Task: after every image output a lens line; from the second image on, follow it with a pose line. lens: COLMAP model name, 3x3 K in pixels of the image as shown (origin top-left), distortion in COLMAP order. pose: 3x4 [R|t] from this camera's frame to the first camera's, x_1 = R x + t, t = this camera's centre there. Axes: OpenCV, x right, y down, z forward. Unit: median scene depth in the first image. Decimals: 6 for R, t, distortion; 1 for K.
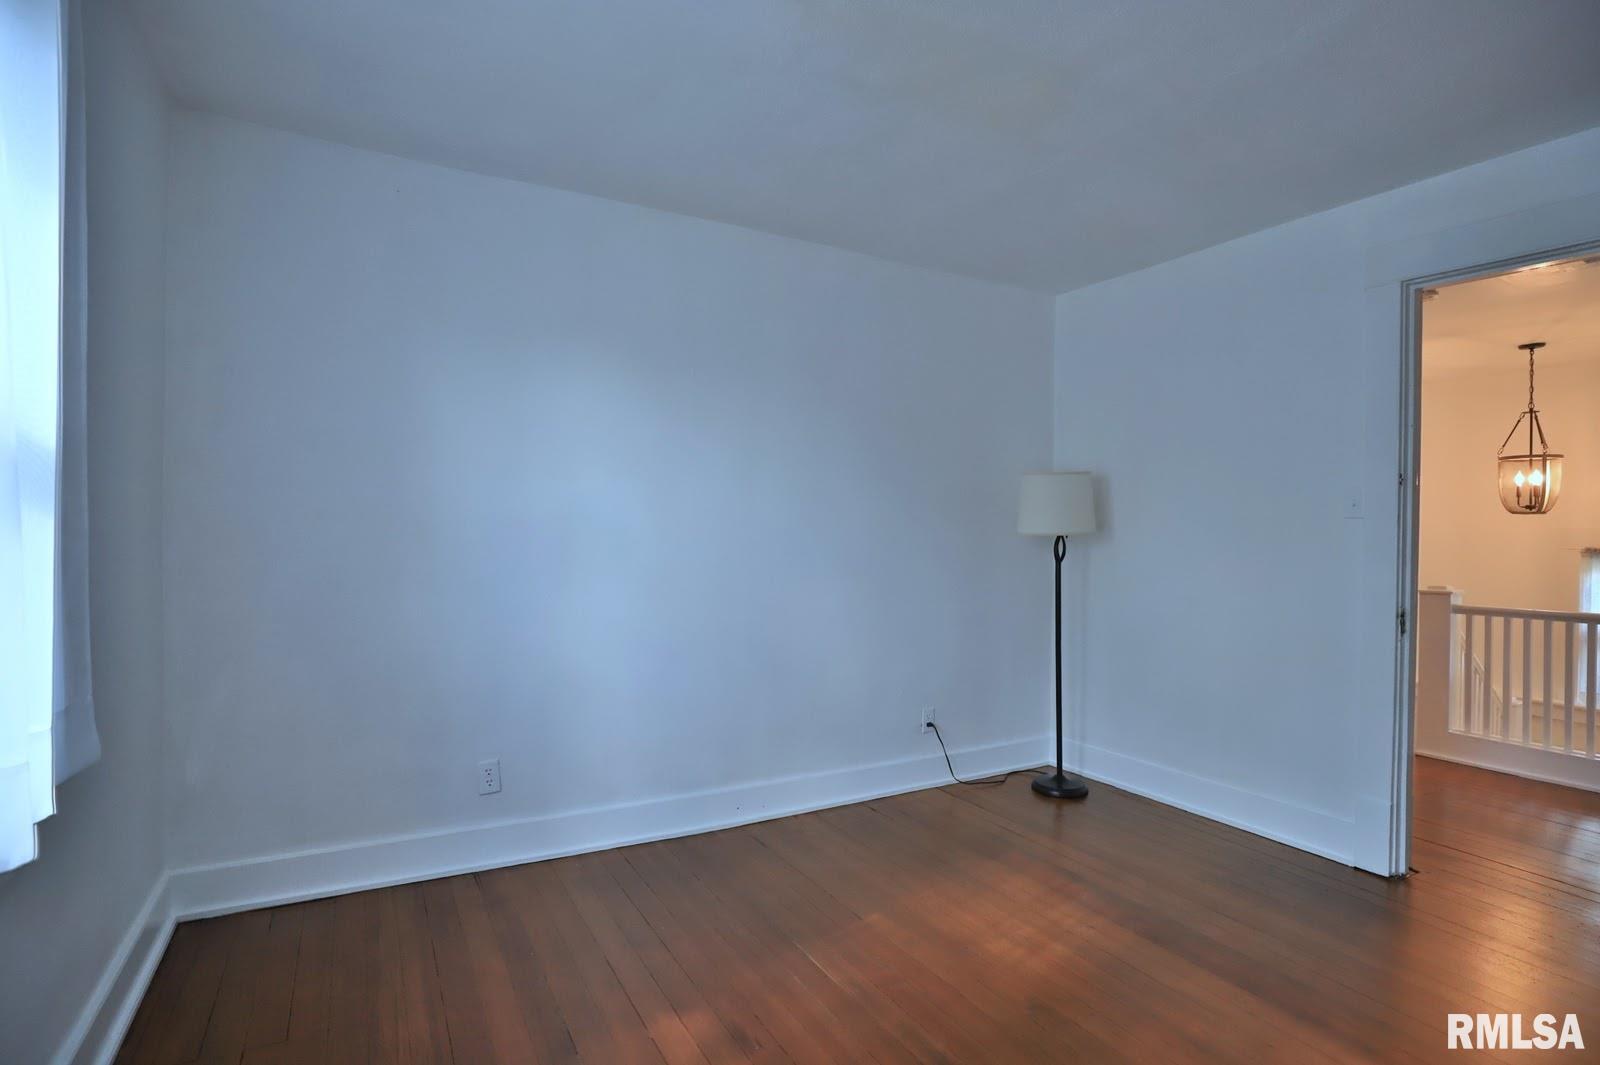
lens RADIAL K [[781.9, 0, 800.0], [0, 781.9, 532.5], [0, 0, 1]] dist [-0.042622, 0.015556]
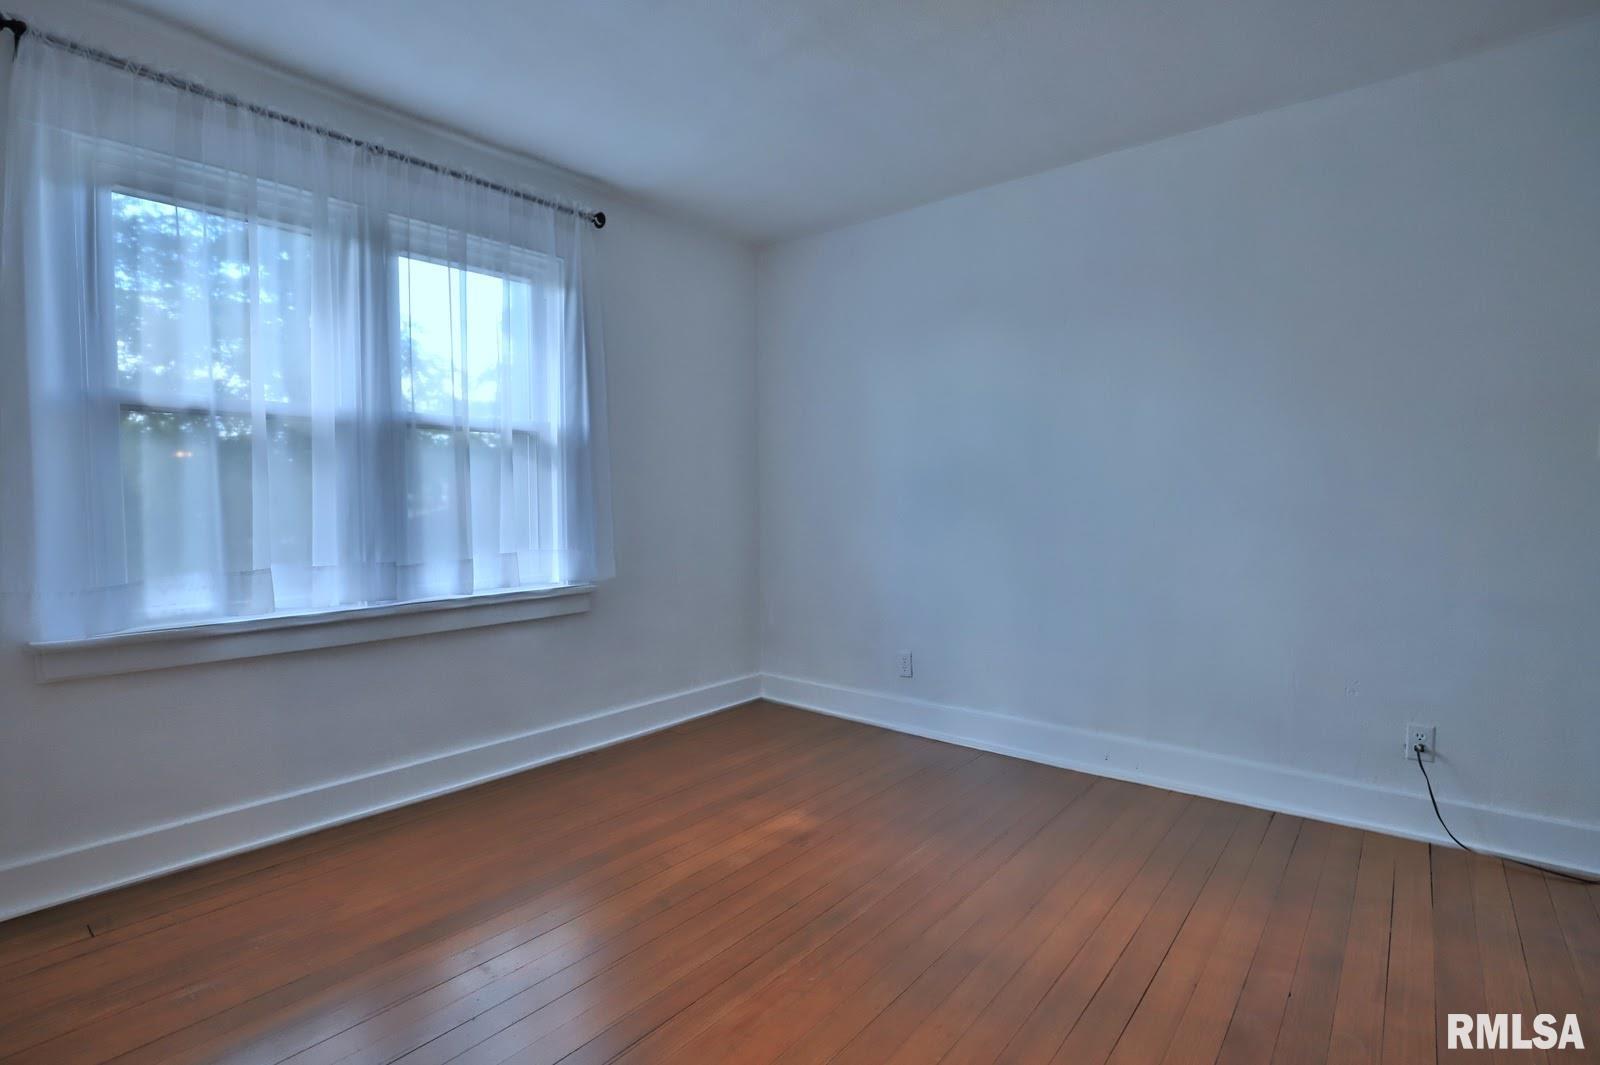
lens RADIAL K [[781.9, 0, 800.0], [0, 781.9, 532.5], [0, 0, 1]] dist [-0.042622, 0.015556]
pose [[0.382513, 0.023963, -0.923639, 0.752019], [-0.011580, 0.999709, 0.021141, 0.062501], [0.923878, 0.002609, 0.382679, 0.311892]]
